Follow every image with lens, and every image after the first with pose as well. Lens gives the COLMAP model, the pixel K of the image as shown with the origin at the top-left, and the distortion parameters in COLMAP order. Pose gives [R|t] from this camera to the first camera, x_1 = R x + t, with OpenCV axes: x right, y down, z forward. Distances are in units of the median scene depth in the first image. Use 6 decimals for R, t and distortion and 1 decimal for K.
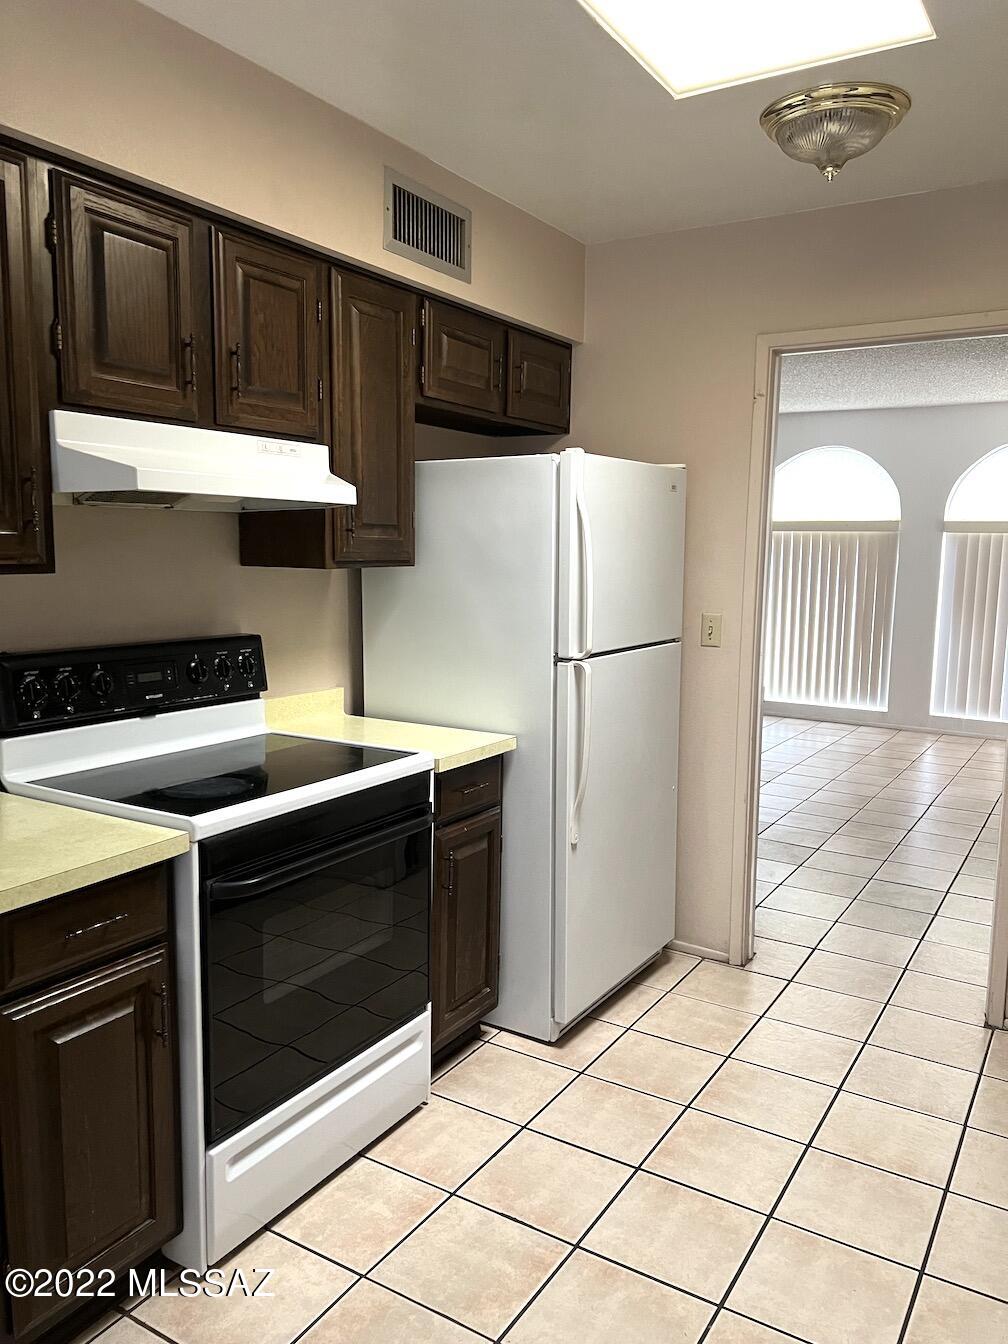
lens RADIAL K [[1011.1, 0, 511.7], [0, 1011.1, 667.0], [0, 0, 1]] dist [0.027182, -0.002207]
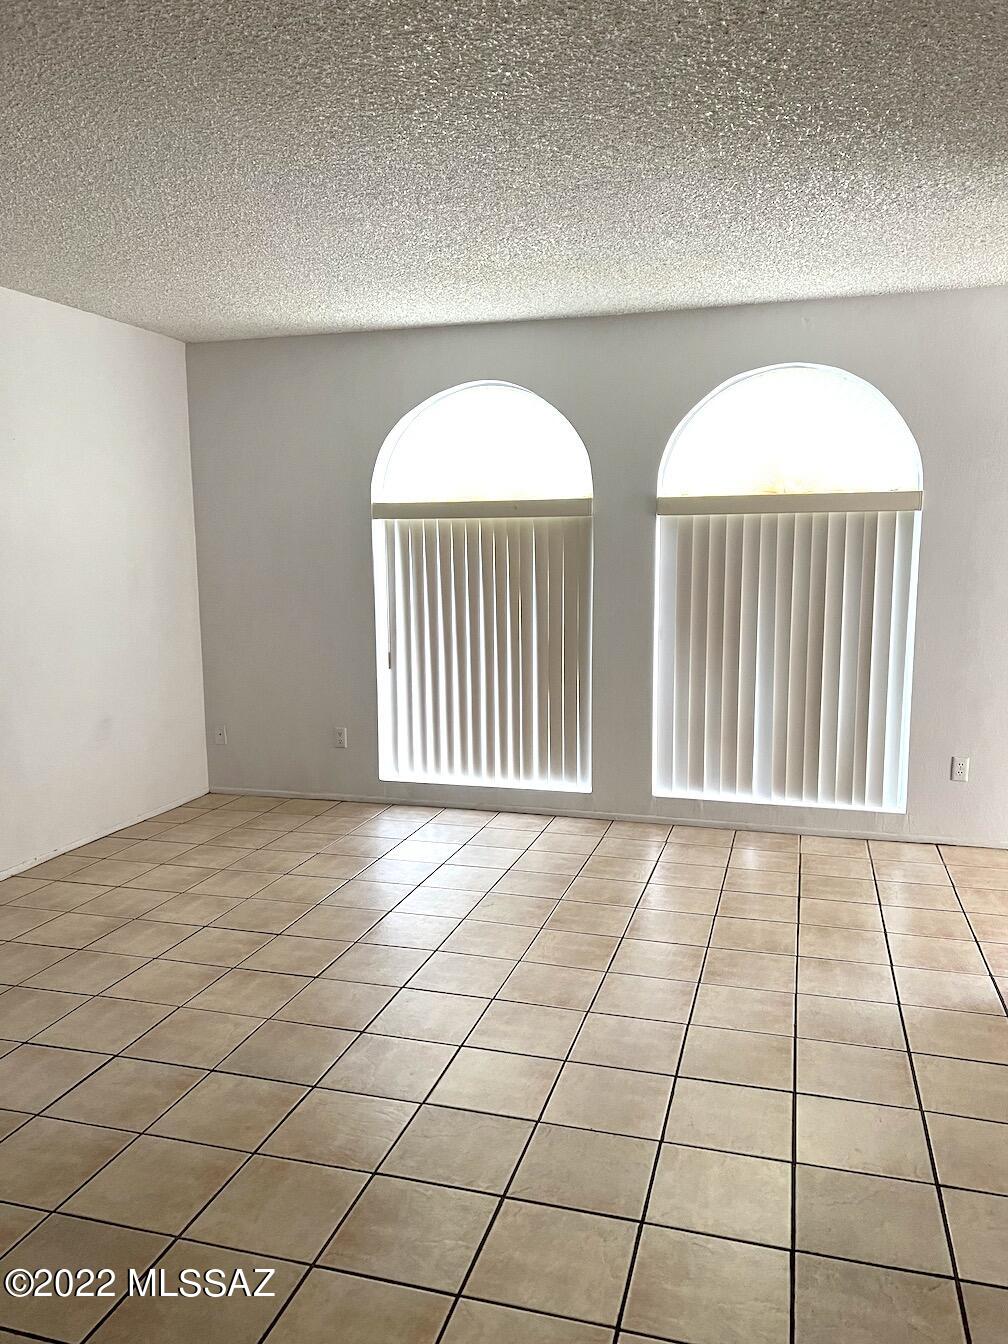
lens RADIAL K [[1011.1, 0, 499.5], [0, 1011.1, 675.0], [0, 0, 1]] dist [0.027182, -0.002207]
pose [[0.966559, -0.066318, 0.247722, 0.159628], [0.062228, 0.997766, 0.024312, -0.052297], [-0.248781, -0.008084, 0.968526, 0.393900]]
